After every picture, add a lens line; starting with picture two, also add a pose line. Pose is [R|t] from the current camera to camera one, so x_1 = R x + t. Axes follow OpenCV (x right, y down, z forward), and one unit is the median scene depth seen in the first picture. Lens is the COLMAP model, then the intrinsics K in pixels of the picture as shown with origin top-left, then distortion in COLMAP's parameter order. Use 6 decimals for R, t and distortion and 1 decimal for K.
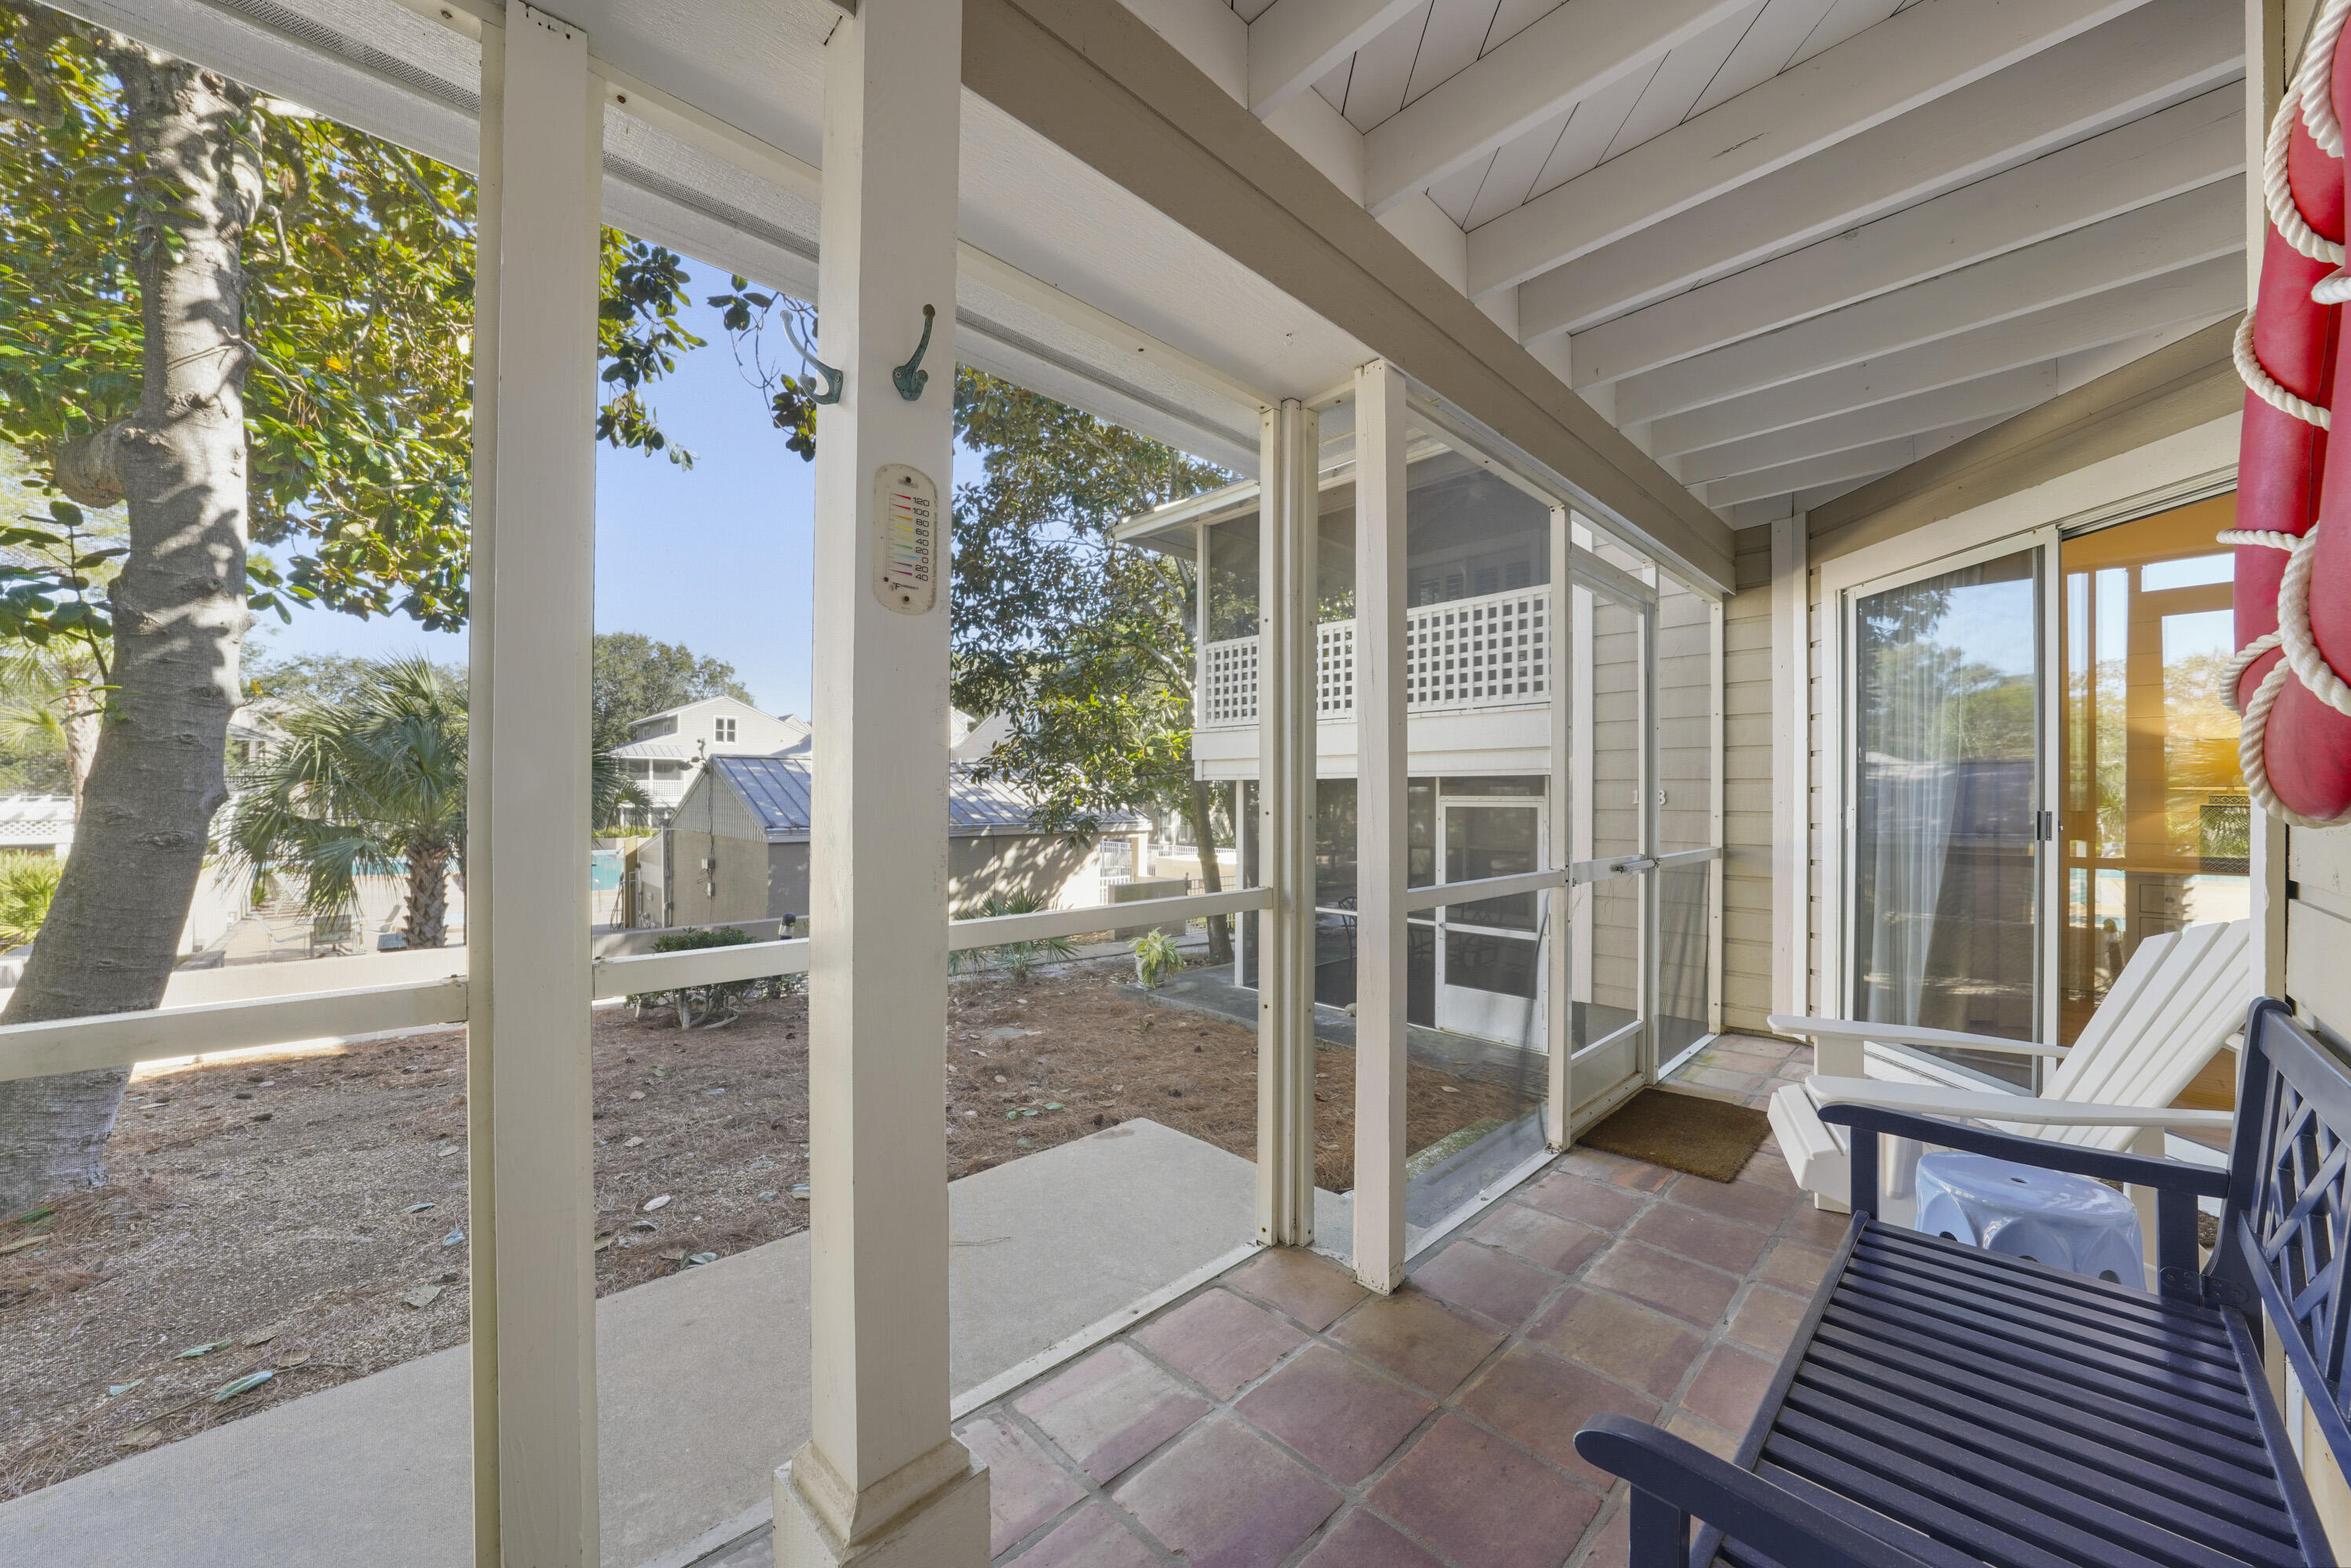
lens RADIAL K [[854.8, 0, 1162.8], [0, 854.8, 793.0], [0, 0, 1]] dist [-0.012818, 0.001019]
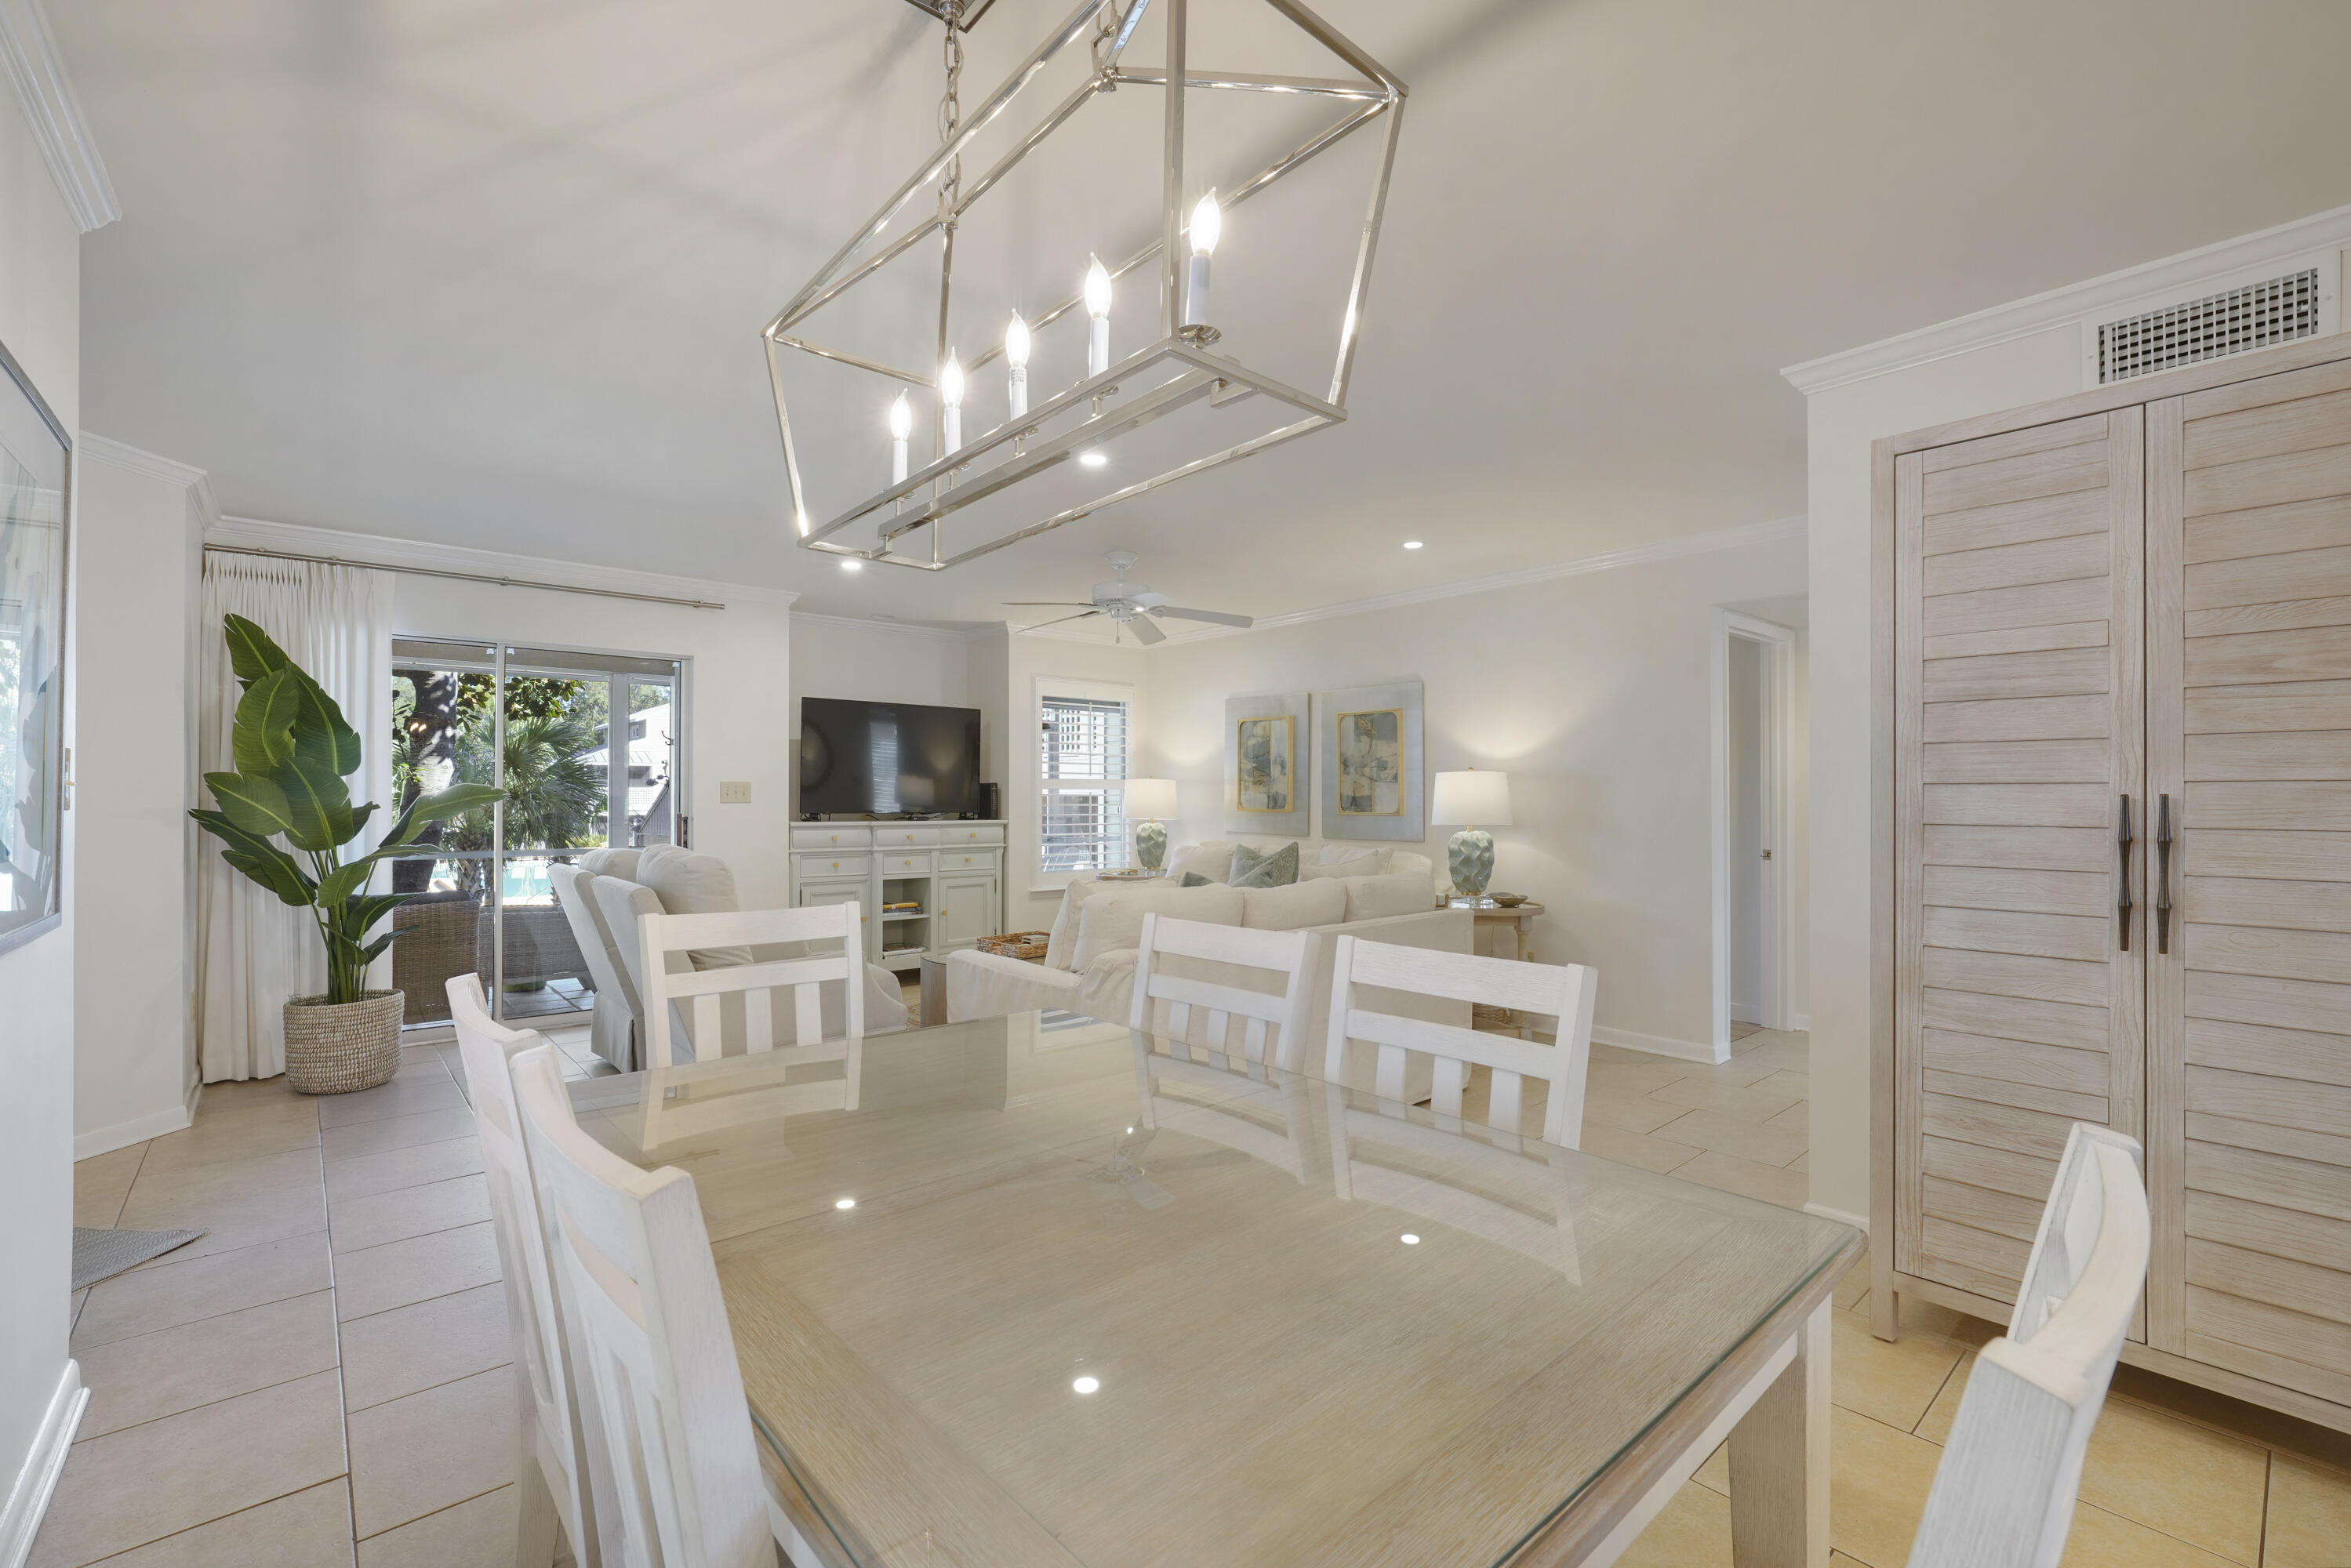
lens RADIAL K [[1020.9, 0, 1174.6], [0, 1020.9, 787.2], [0, 0, 1]] dist [-0.004482, -0.000114]
pose [[0.999185, -0.006632, -0.039806, 0.691965], [0.006316, 0.999947, -0.008069, -0.021038], [0.039858, 0.007811, 0.999175, -1.211198]]
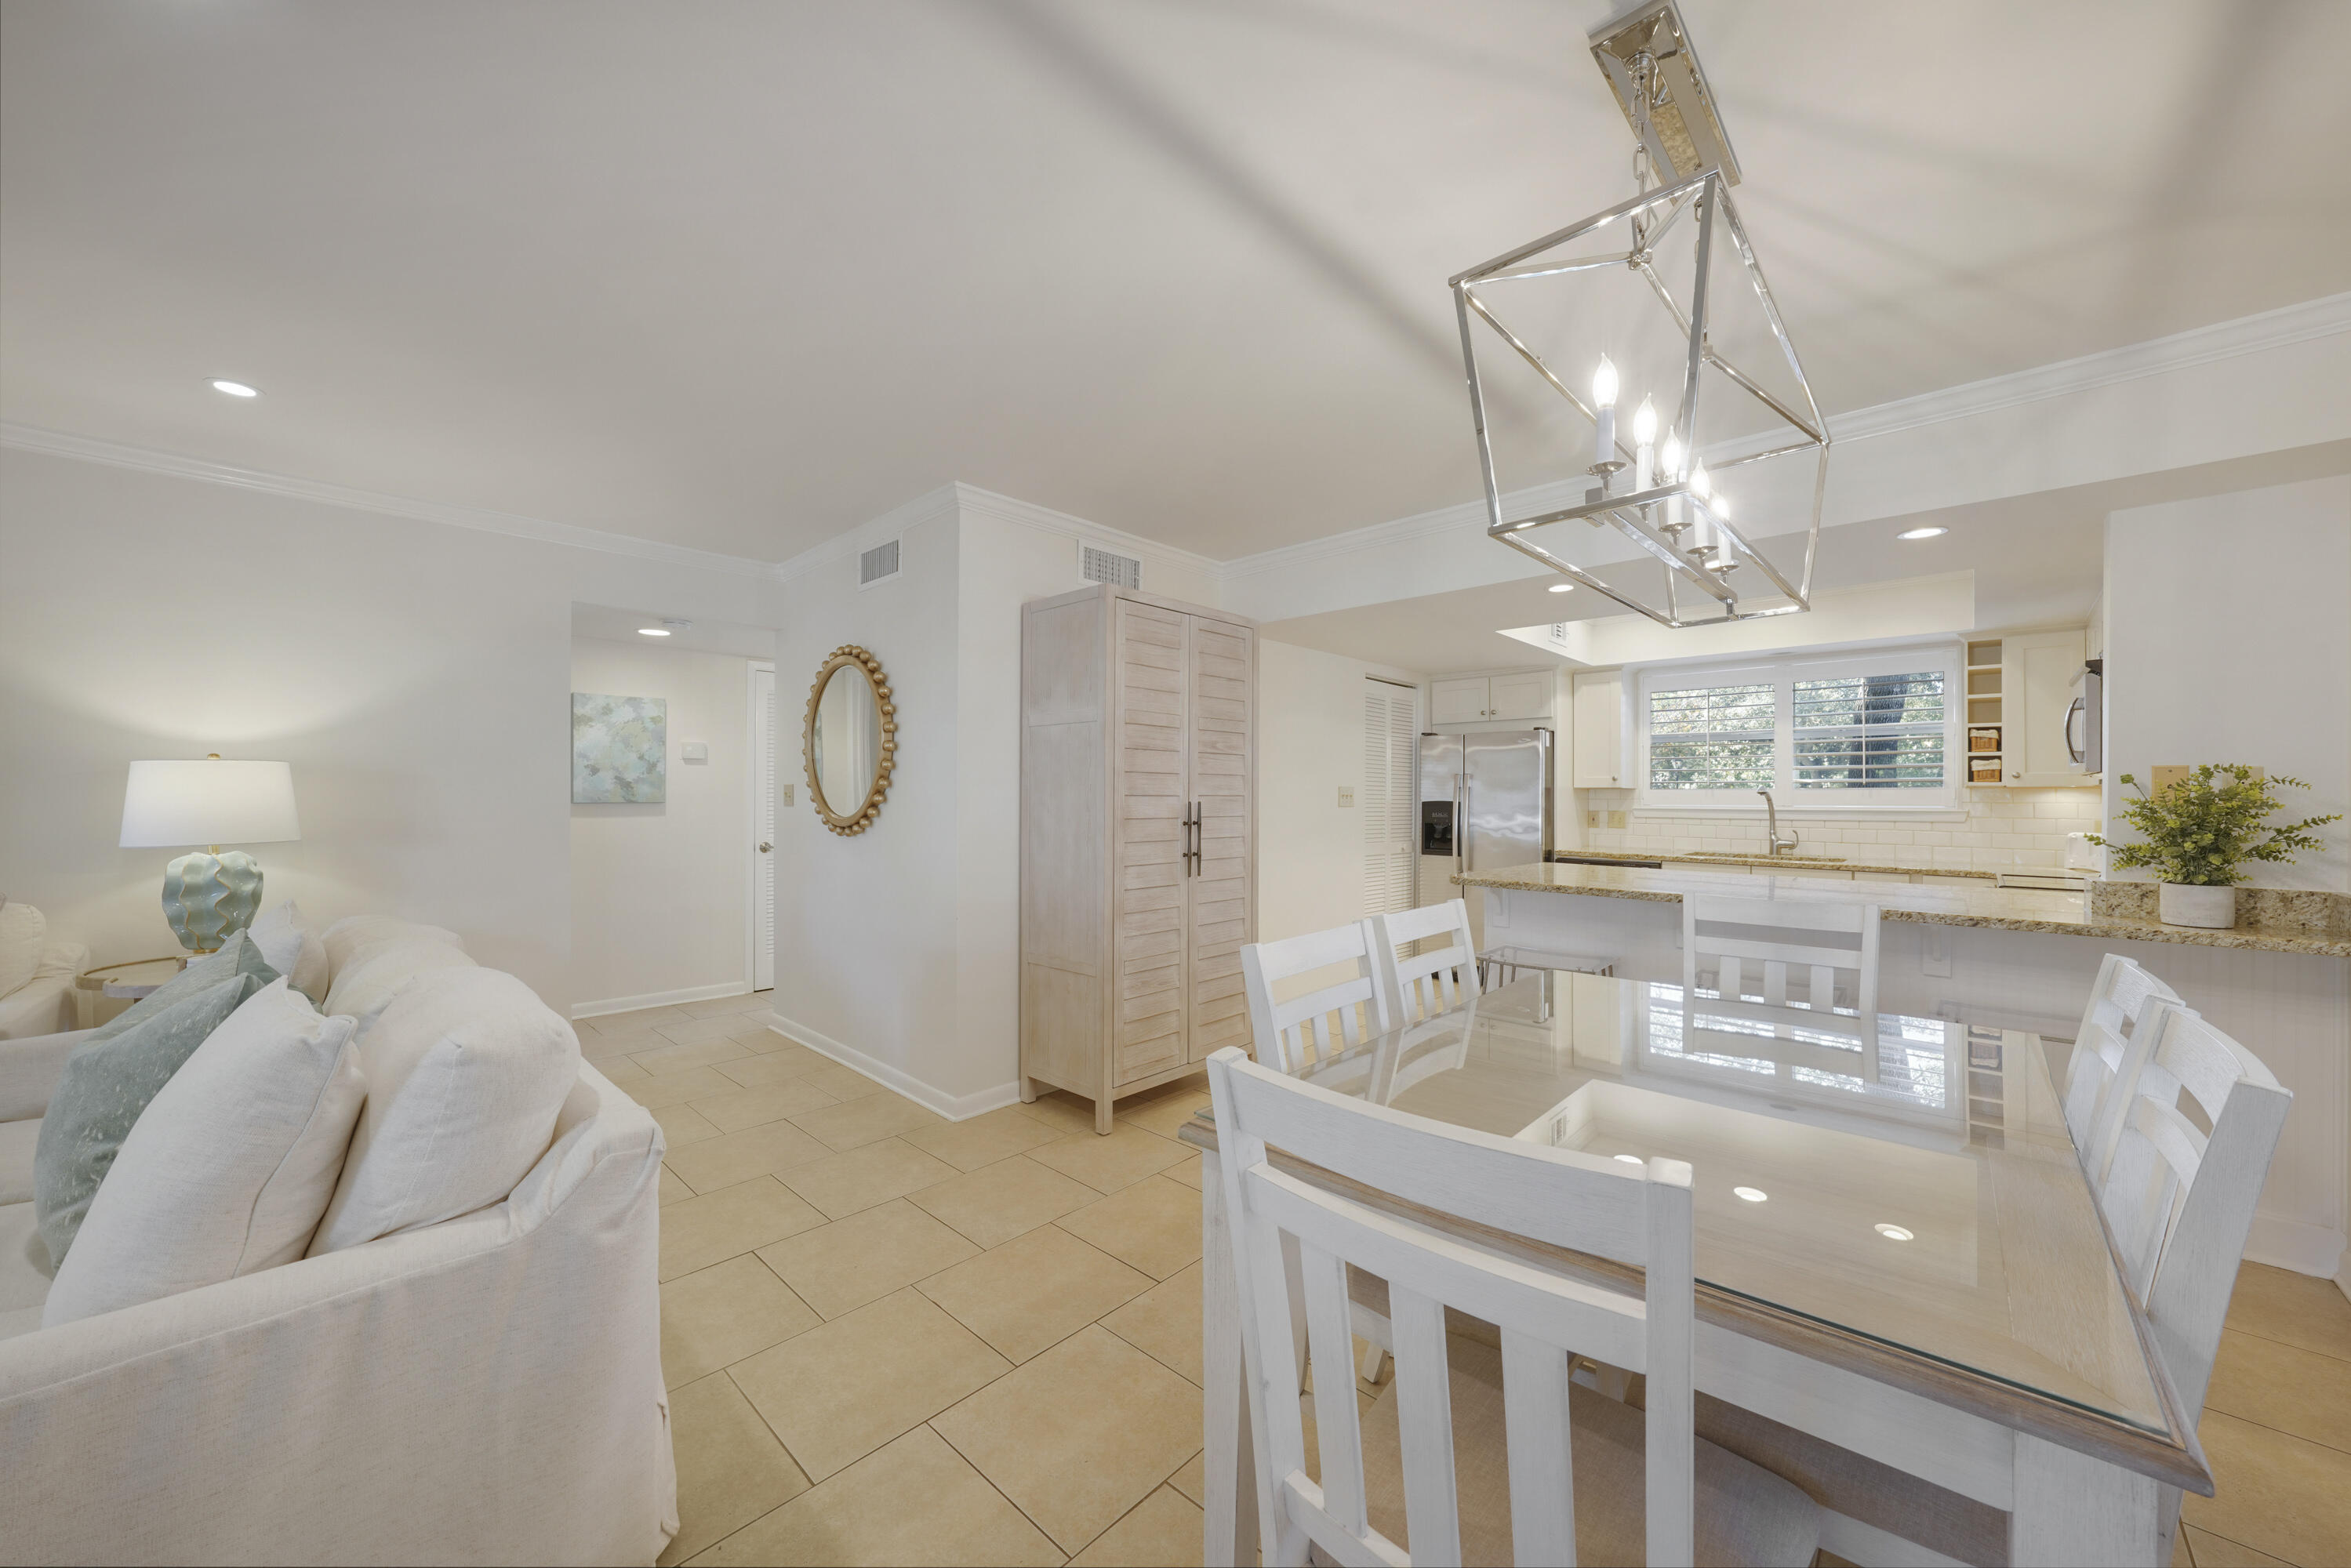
lens RADIAL K [[854.8, 0, 1182.7], [0, 854.8, 788.3], [0, 0, 1]] dist [-0.012818, 0.001019]
pose [[-0.061645, 0.003095, 0.998093, 0.368698], [-0.006872, 0.999970, -0.003525, -0.027100], [-0.998074, -0.007076, -0.061622, -0.766562]]
